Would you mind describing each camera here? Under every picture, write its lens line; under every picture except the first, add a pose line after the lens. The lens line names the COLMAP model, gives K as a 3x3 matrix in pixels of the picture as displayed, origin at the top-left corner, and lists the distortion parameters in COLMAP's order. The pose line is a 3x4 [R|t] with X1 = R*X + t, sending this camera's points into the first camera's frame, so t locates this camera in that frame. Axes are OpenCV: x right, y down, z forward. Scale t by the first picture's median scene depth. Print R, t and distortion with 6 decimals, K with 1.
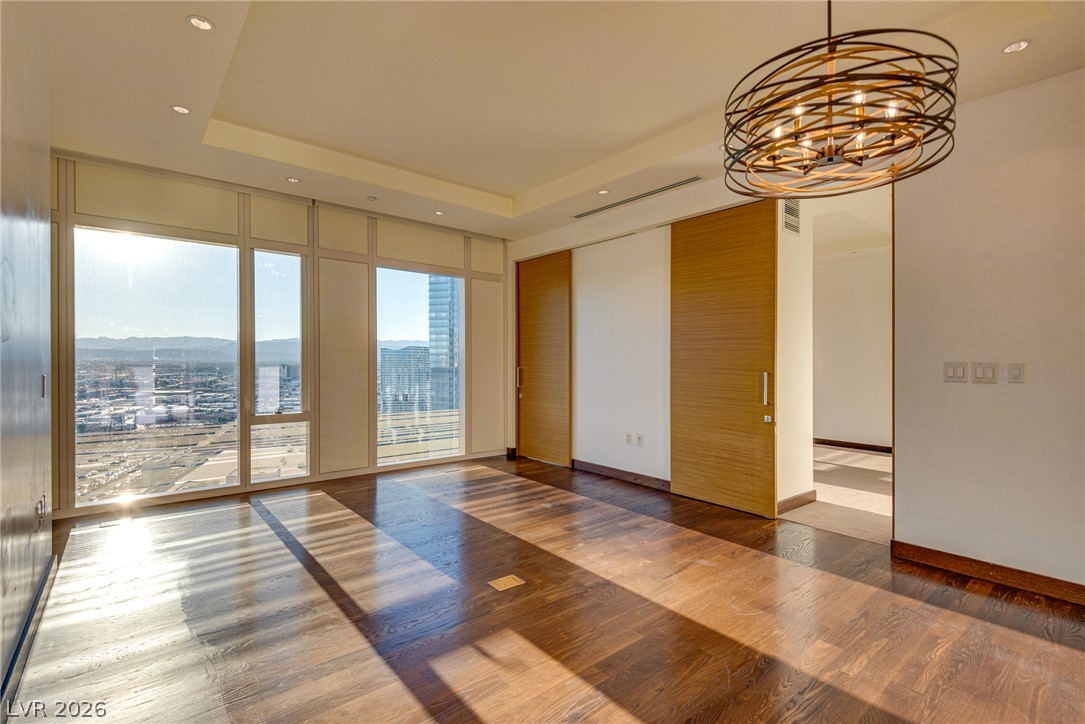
lens RADIAL K [[499.4, 0, 549.7], [0, 499.4, 360.5], [0, 0, 1]] dist [0.010330, -0.001191]
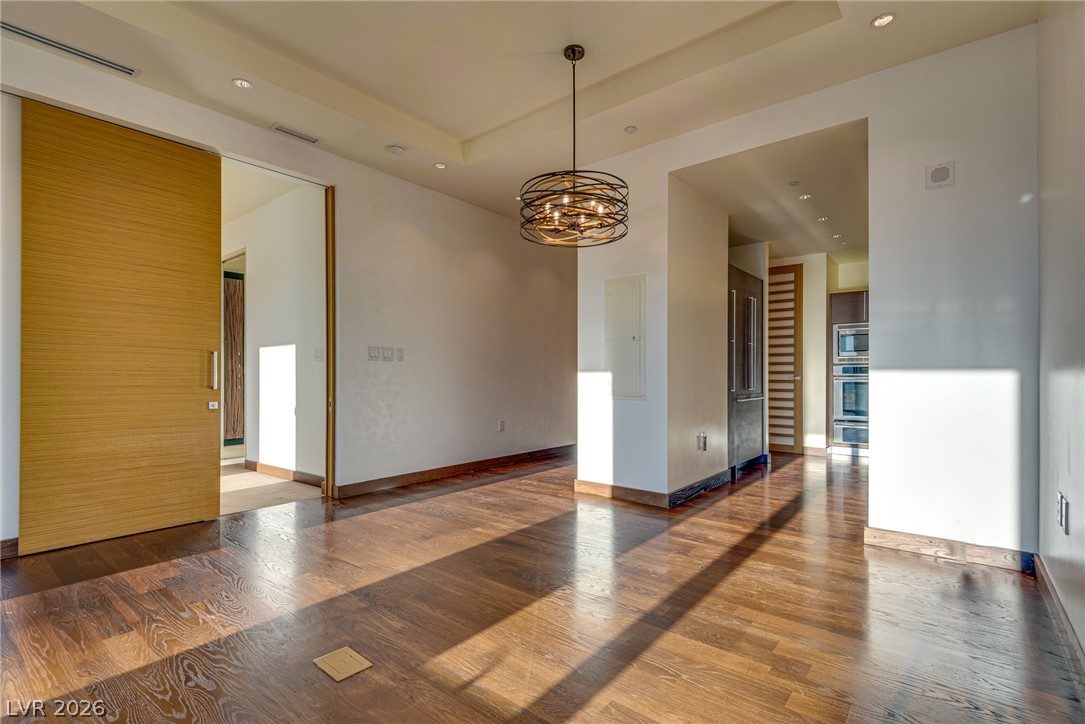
lens RADIAL K [[499.4, 0, 541.6], [0, 499.4, 368.1], [0, 0, 1]] dist [0.010330, -0.001191]
pose [[-0.175163, 0.011745, 0.984469, -0.347898], [0.003540, 0.999930, -0.011299, 0.042248], [-0.984533, 0.001506, -0.175192, 0.393295]]
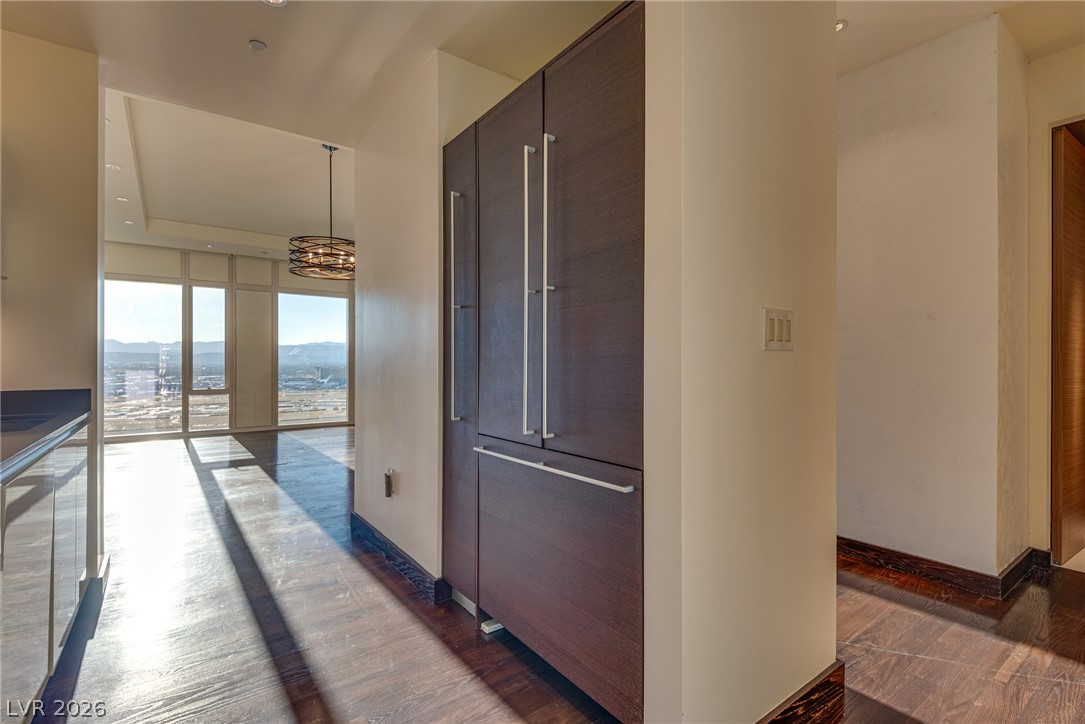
lens RADIAL K [[499.4, 0, 546.5], [0, 499.4, 354.1], [0, 0, 1]] dist [0.010330, -0.001191]
pose [[0.998110, -0.005554, -0.061198, 0.635384], [0.004560, 0.999855, -0.016379, 0.027964], [0.061280, 0.016069, 0.997991, -0.525813]]
